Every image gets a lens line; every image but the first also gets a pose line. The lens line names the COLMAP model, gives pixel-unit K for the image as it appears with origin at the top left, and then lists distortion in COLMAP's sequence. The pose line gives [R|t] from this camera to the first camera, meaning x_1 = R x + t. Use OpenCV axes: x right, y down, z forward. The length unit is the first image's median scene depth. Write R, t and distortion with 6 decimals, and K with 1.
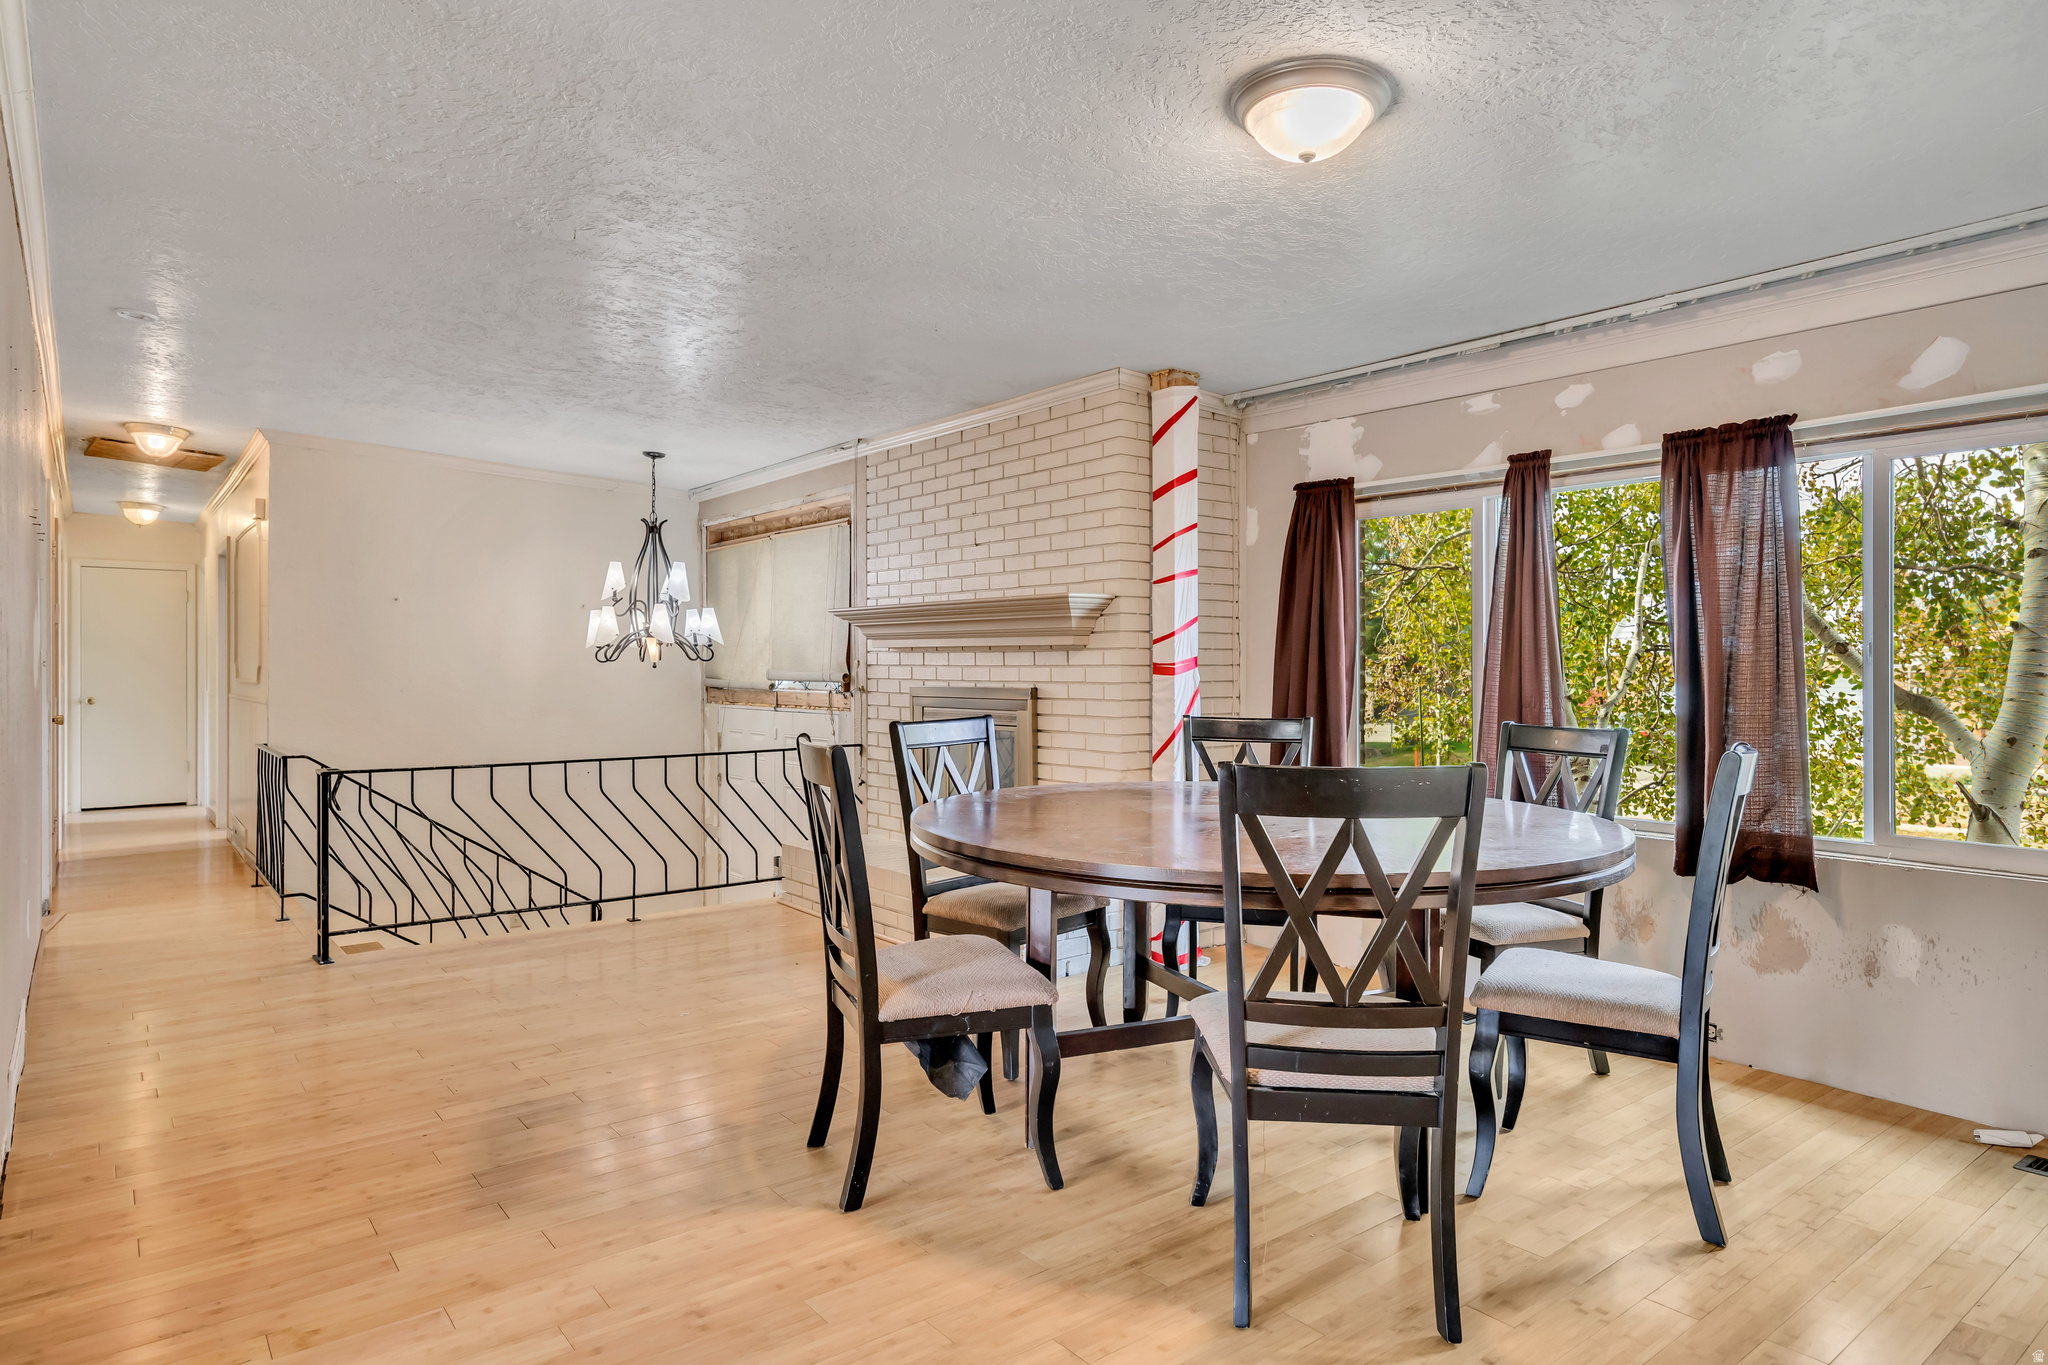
lens RADIAL K [[1178.8, 0, 1018.9], [0, 1178.8, 680.1], [0, 0, 1]] dist [0.001848, 0.018995]
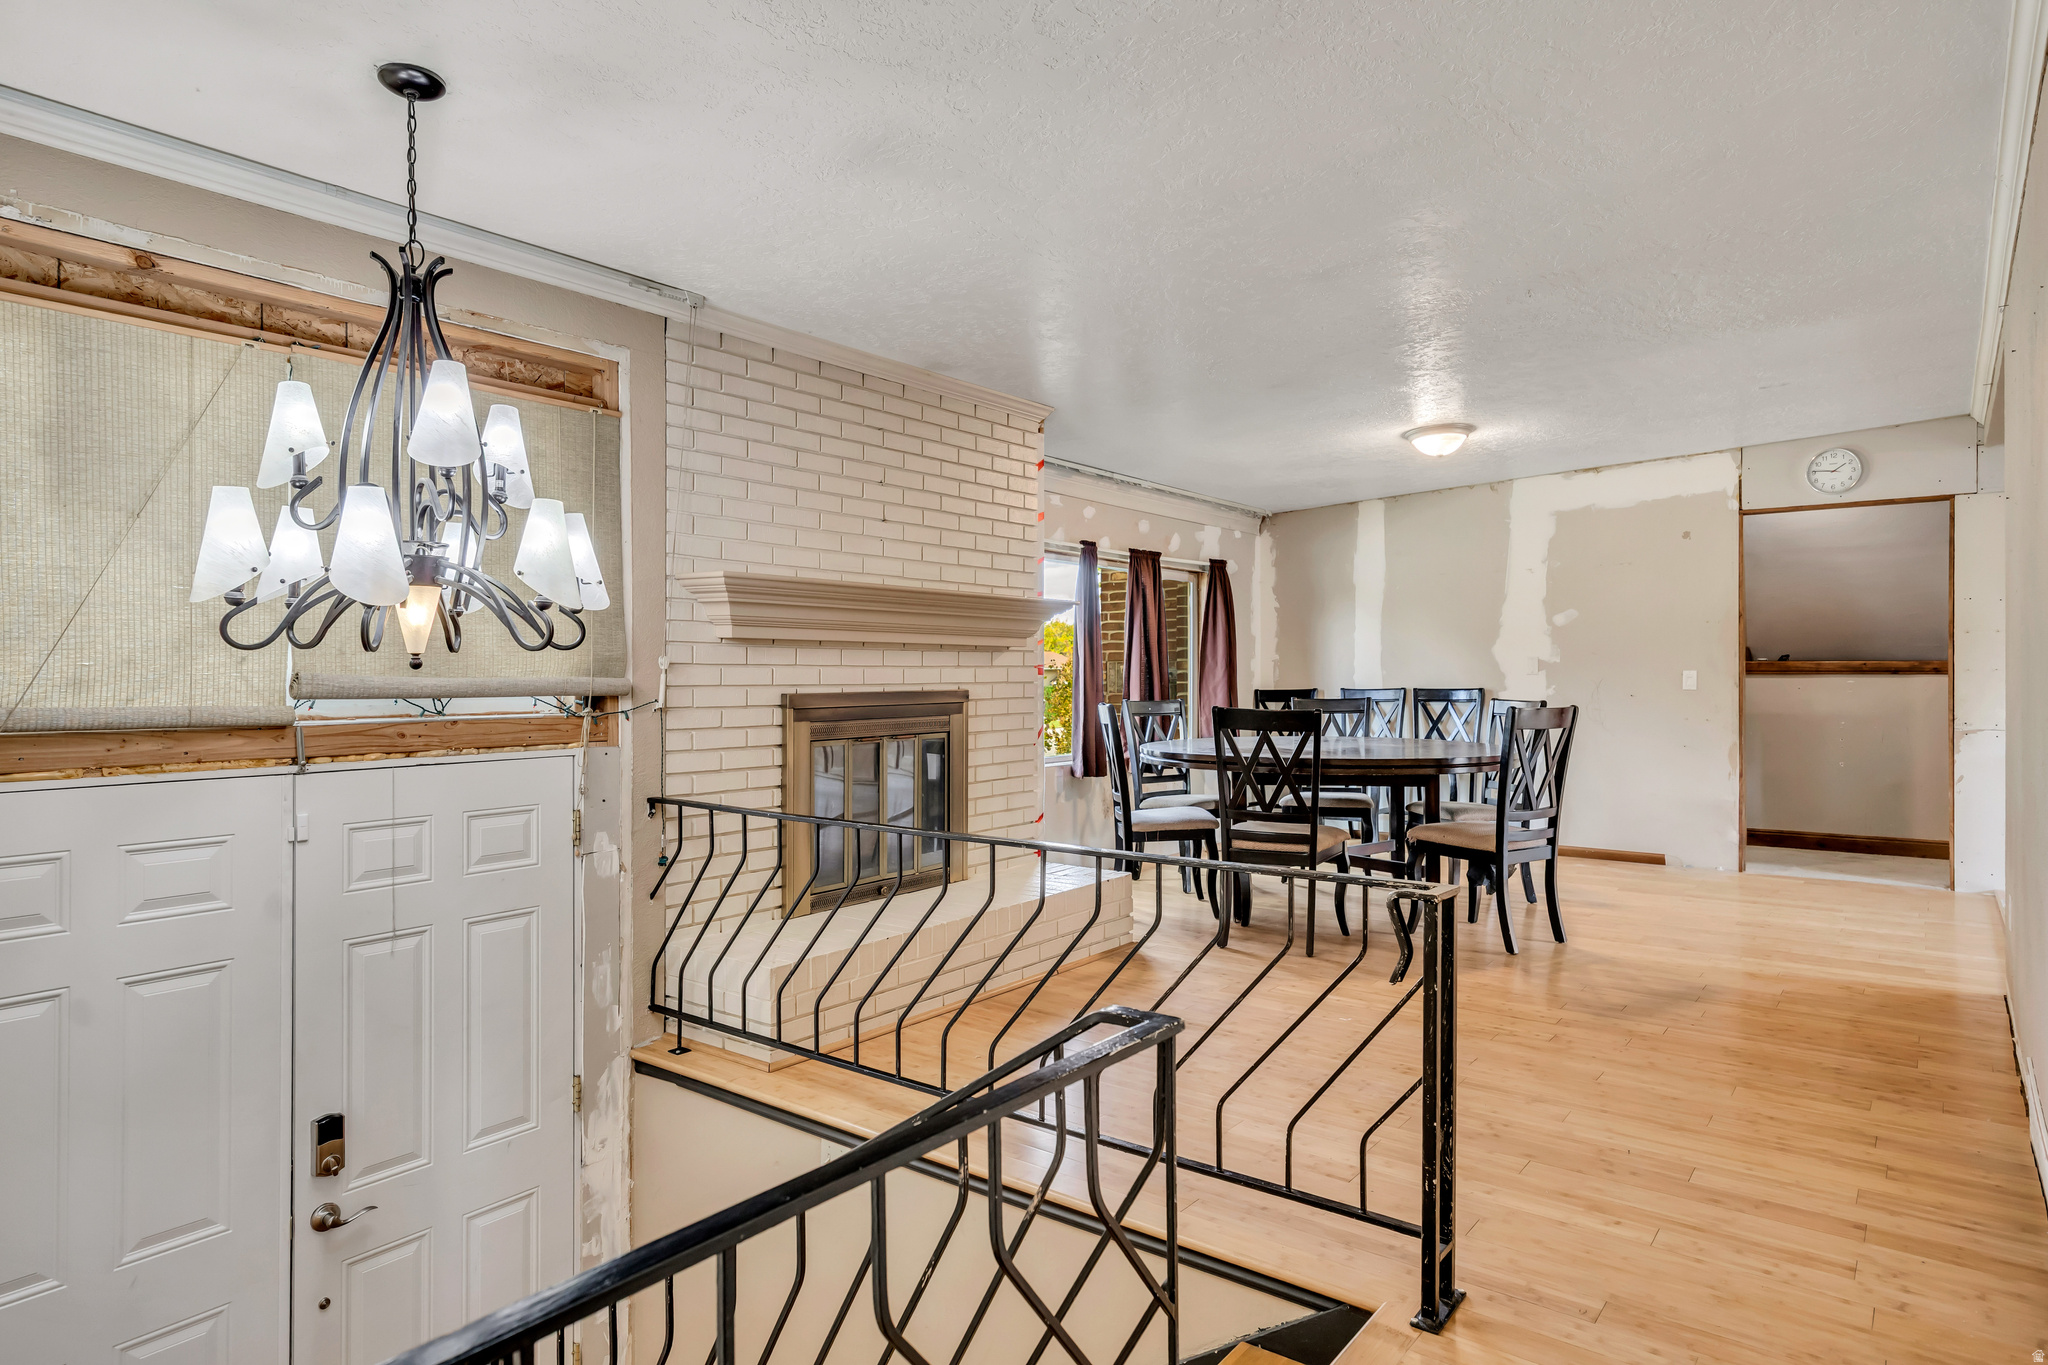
lens RADIAL K [[1178.8, 0, 1018.9], [0, 1178.8, 680.1], [0, 0, 1]] dist [0.001848, 0.018995]
pose [[-0.237733, -0.007114, 0.971304, -1.209277], [0.012694, 0.999865, 0.010430, -0.013569], [-0.971248, 0.014809, -0.237611, 1.541483]]
